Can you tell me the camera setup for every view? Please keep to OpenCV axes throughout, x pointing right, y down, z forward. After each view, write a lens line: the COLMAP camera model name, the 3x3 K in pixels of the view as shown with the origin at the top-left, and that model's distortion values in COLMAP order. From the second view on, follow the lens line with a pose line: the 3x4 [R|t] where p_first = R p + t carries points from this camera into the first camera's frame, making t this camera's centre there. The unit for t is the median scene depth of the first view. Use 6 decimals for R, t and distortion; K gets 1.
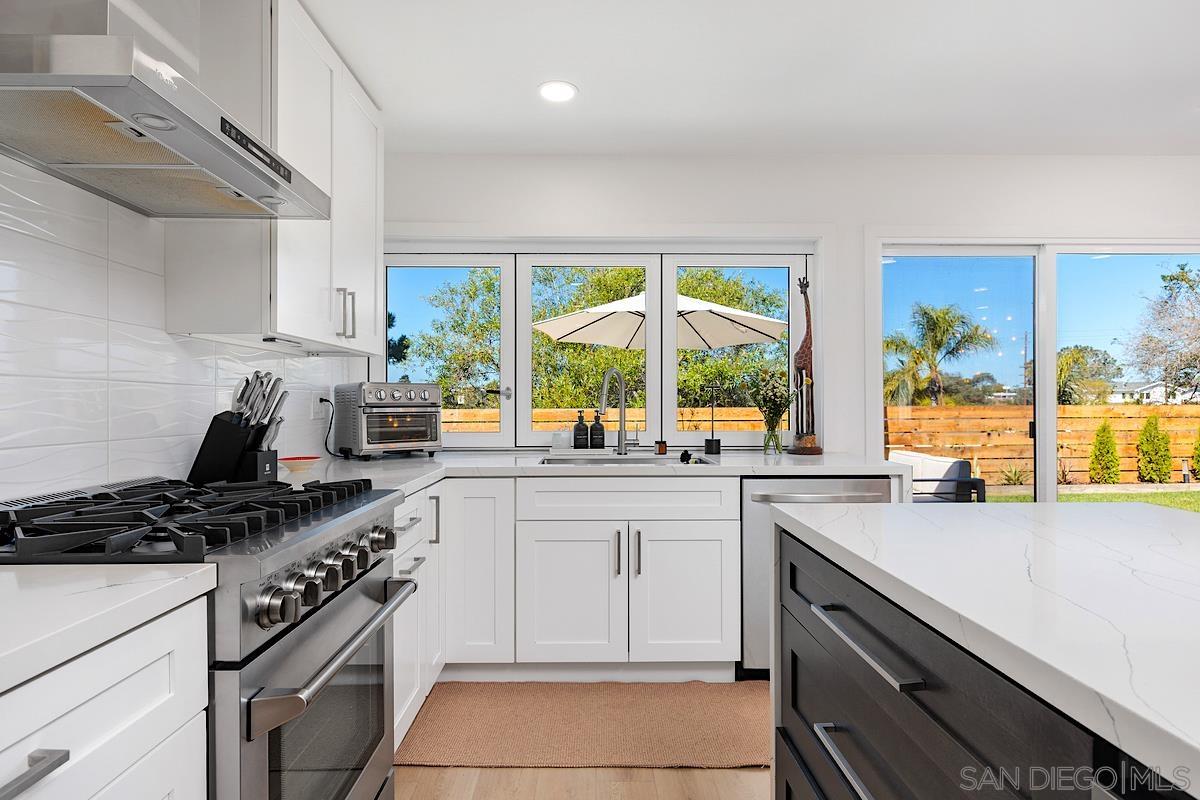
lens RADIAL K [[614.8, 0, 595.8], [0, 614.8, 400.8], [0, 0, 1]] dist [-0.000400, -0.002535]
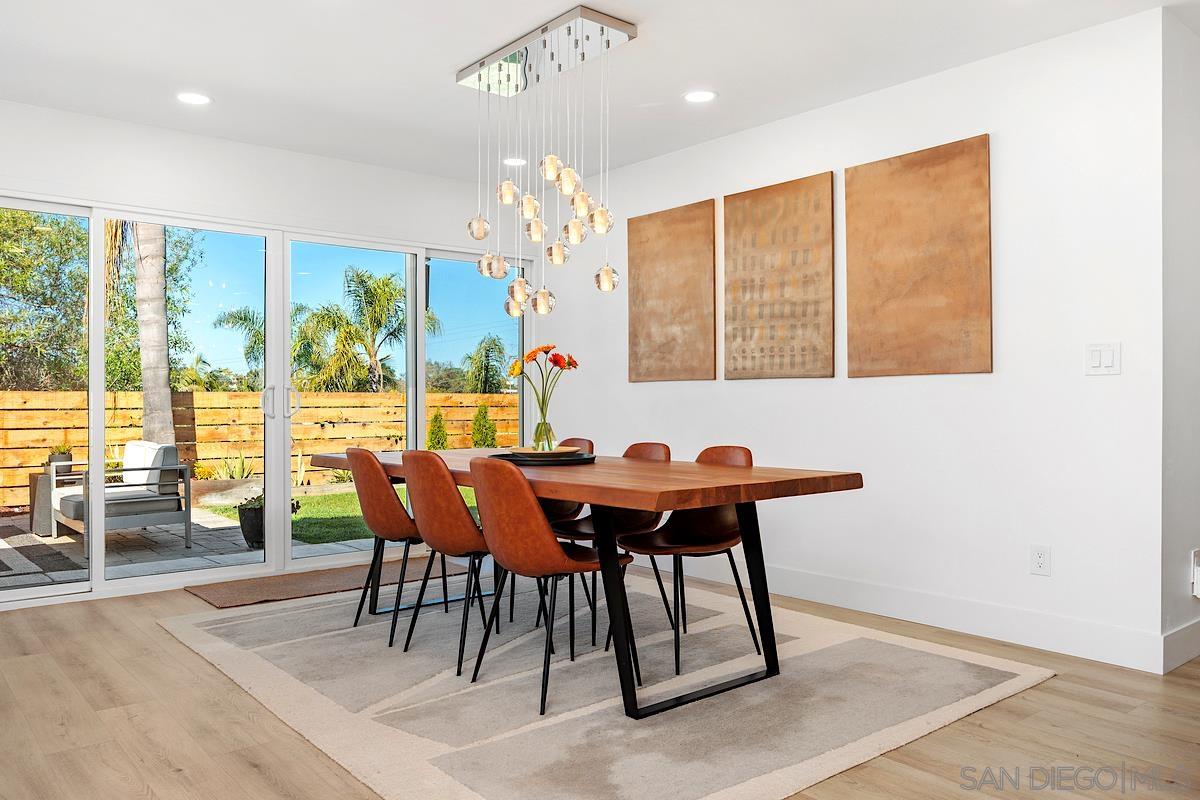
lens RADIAL K [[888.6, 0, 603.5], [0, 888.6, 405.5], [0, 0, 1]] dist [-0.007614, 0.000218]
pose [[0.773012, 0.002190, 0.634387, 0.460103], [-0.008035, 0.999948, 0.006339, 0.045175], [-0.634340, -0.009998, 0.772989, -0.604363]]
